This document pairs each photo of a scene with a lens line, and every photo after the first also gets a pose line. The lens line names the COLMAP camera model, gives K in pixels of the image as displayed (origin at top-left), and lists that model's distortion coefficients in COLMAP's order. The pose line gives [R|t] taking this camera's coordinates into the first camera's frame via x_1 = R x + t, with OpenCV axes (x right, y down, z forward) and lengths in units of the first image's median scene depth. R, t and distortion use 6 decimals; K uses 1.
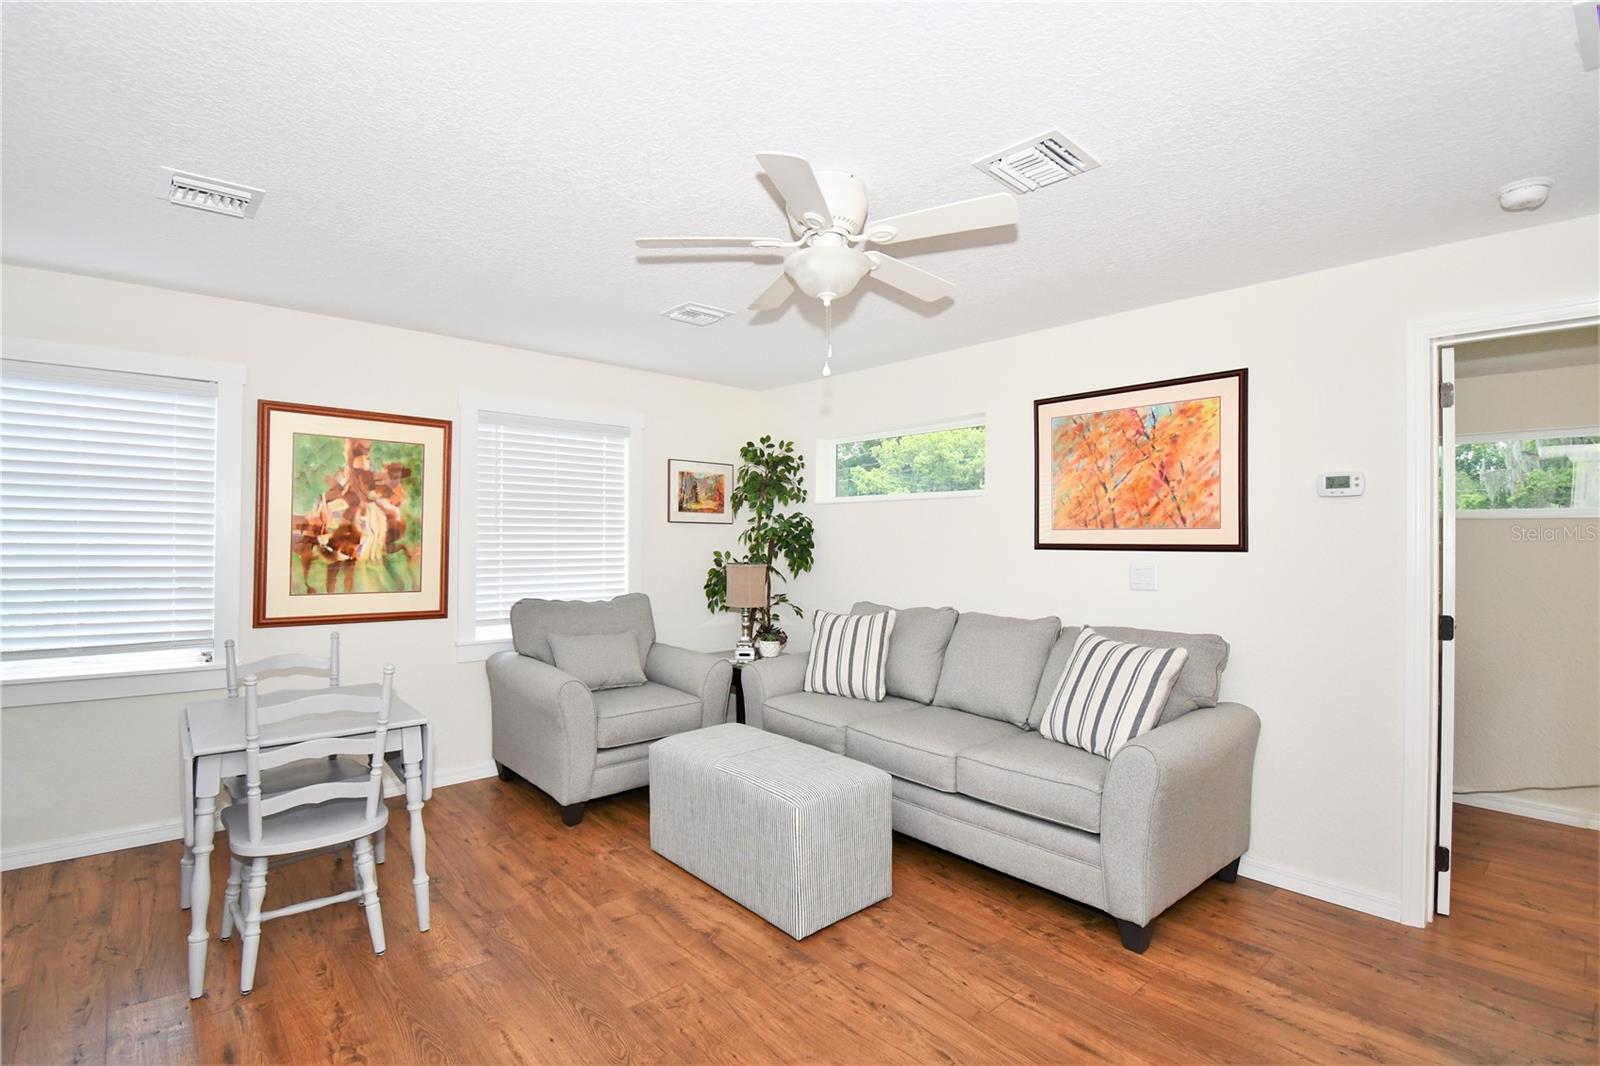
lens RADIAL K [[740.0, 0, 801.5], [0, 740.0, 537.8], [0, 0, 1]] dist [-0.000446, -0.000210]
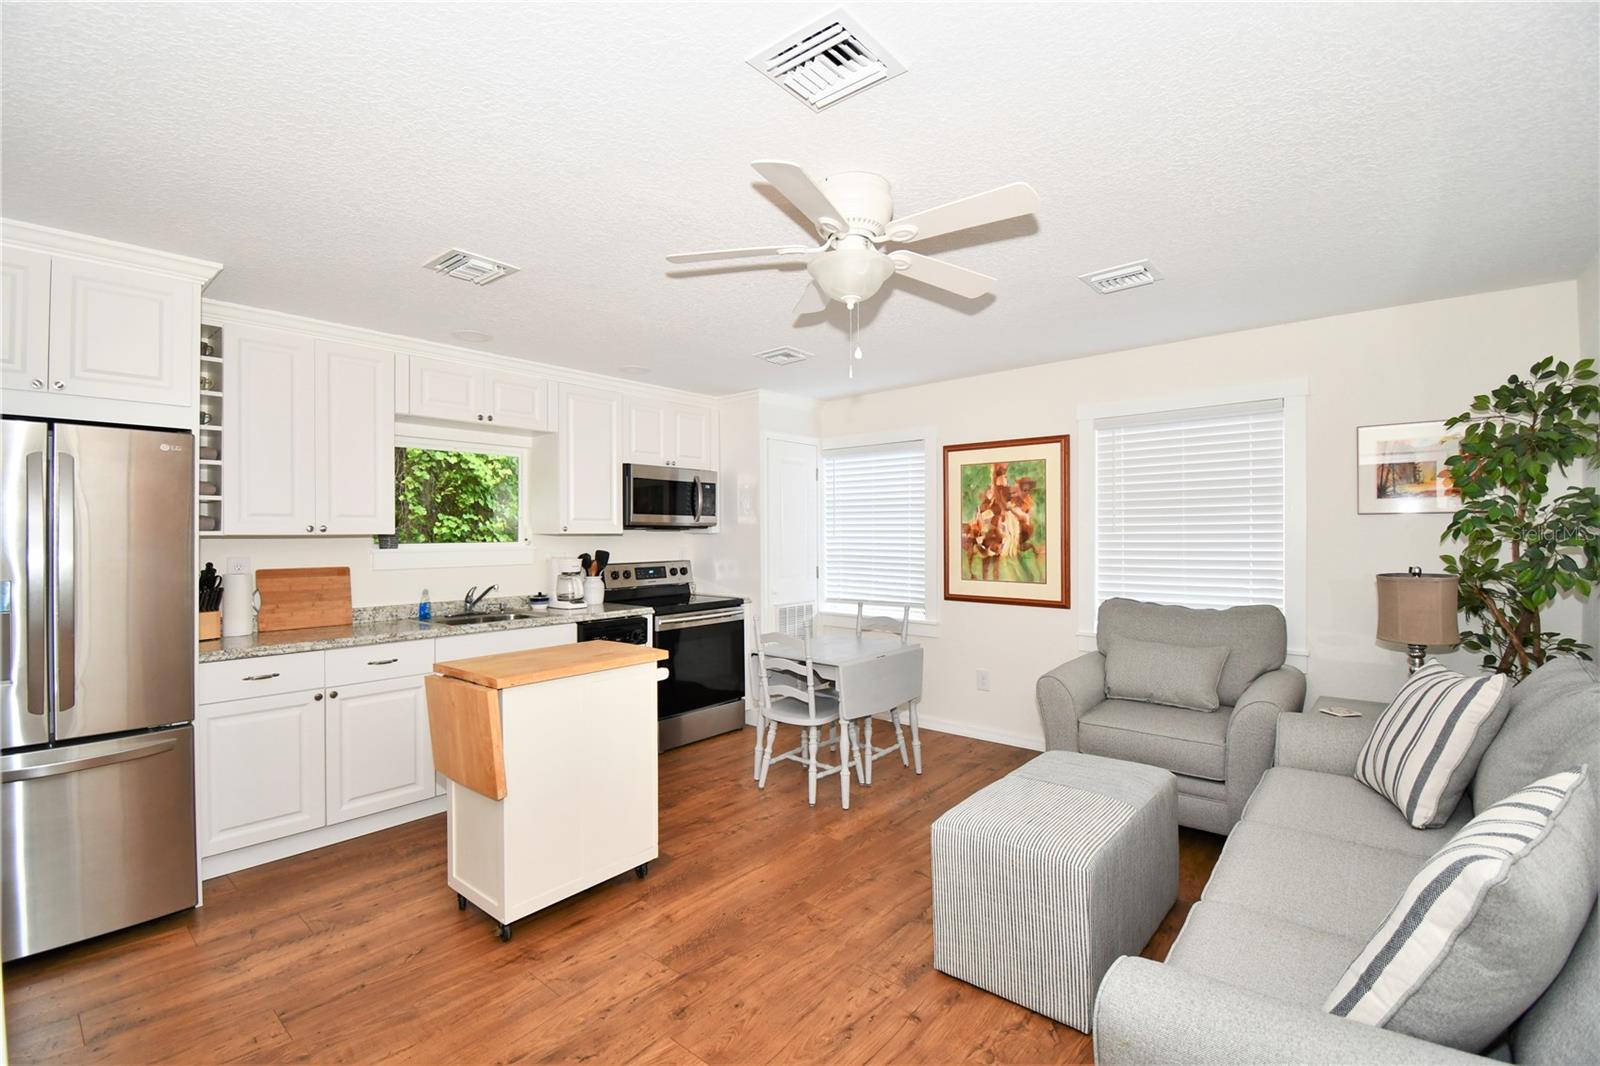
lens RADIAL K [[715.2, 0, 801.6], [0, 715.2, 532.2], [0, 0, 1]] dist [0.002162, 0.000023]
pose [[0.136478, -0.011232, -0.990579, 0.600767], [0.009441, 0.999905, -0.010037, -0.002119], [0.990598, -0.007982, 0.136572, 0.485127]]
